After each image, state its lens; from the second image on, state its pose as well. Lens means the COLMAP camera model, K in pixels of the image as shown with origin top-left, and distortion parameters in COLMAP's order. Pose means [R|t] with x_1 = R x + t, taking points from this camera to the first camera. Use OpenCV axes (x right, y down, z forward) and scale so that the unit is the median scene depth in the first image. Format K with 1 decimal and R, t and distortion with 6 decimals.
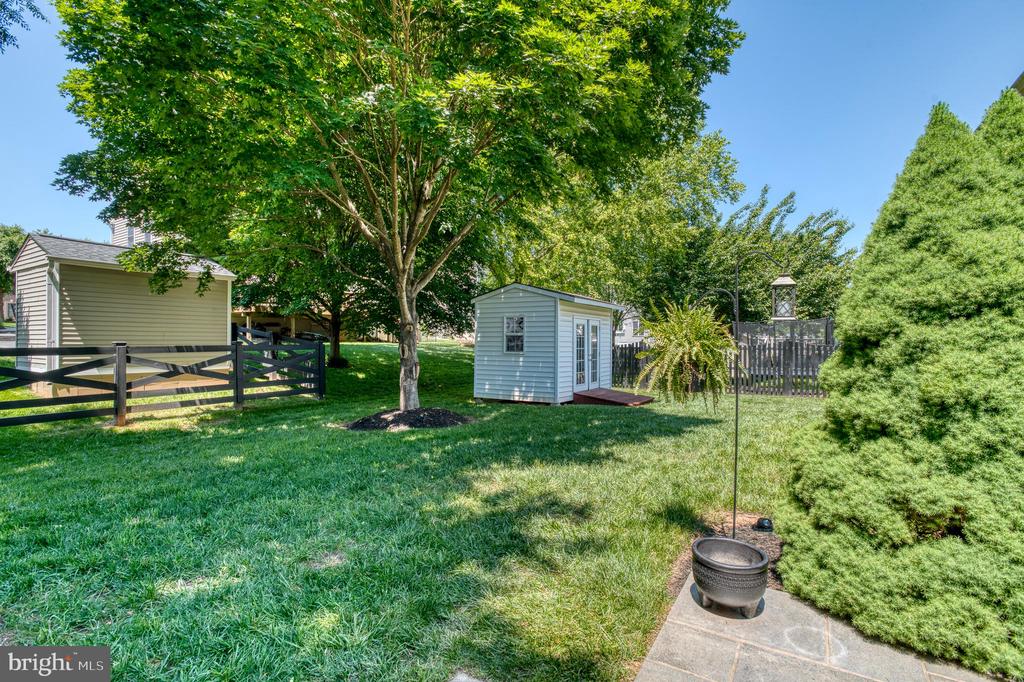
lens RADIAL K [[505.1, 0, 514.4], [0, 505.1, 341.7], [0, 0, 1]] dist [-0.027549, -0.000214]
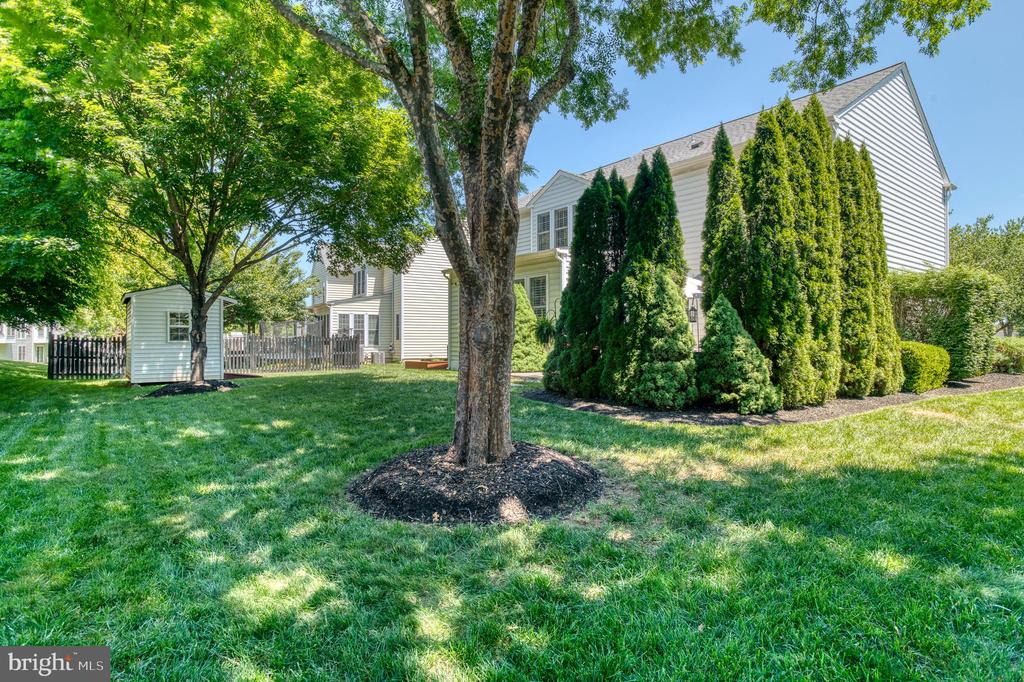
lens RADIAL K [[513.1, 0, 511.8], [0, 513.1, 337.0], [0, 0, 1]] dist [-0.004238, -0.000195]
pose [[0.374836, -0.009895, 0.927038, -2.060119], [0.003635, 0.999951, 0.009204, 0.027252], [-0.927084, -0.000080, 0.374854, -0.517171]]
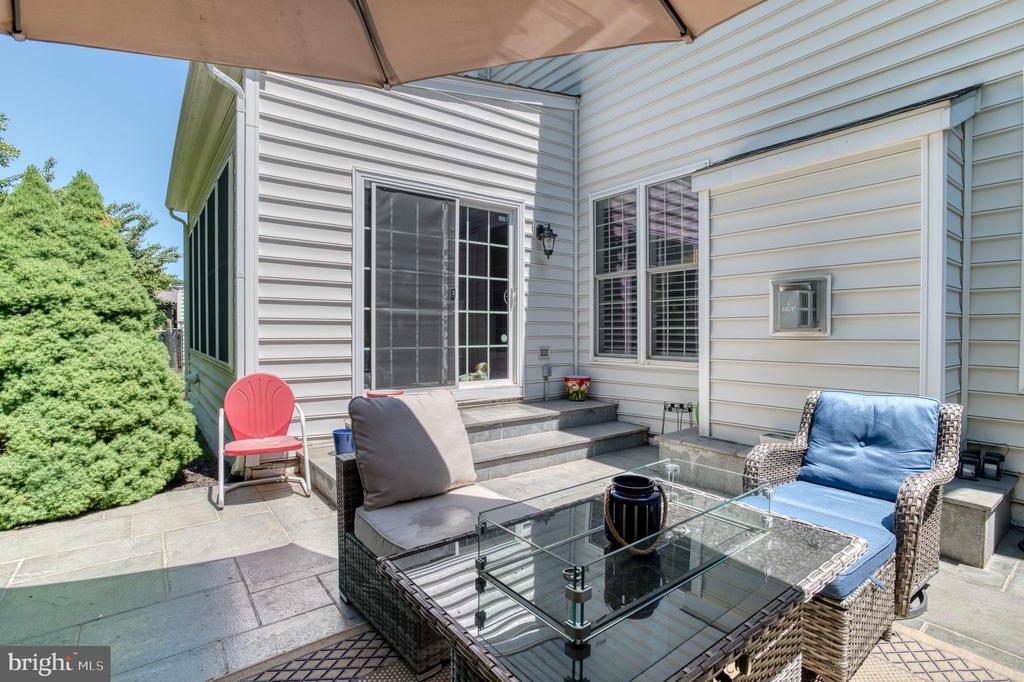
lens RADIAL K [[488.8, 0, 519.6], [0, 488.8, 336.3], [0, 0, 1]] dist [-0.013021, 0.002797]
pose [[0.369258, -0.014465, 0.929214, 0.025859], [0.008876, 0.999888, 0.012038, 0.006045], [-0.929285, 0.003802, 0.369345, -0.368888]]
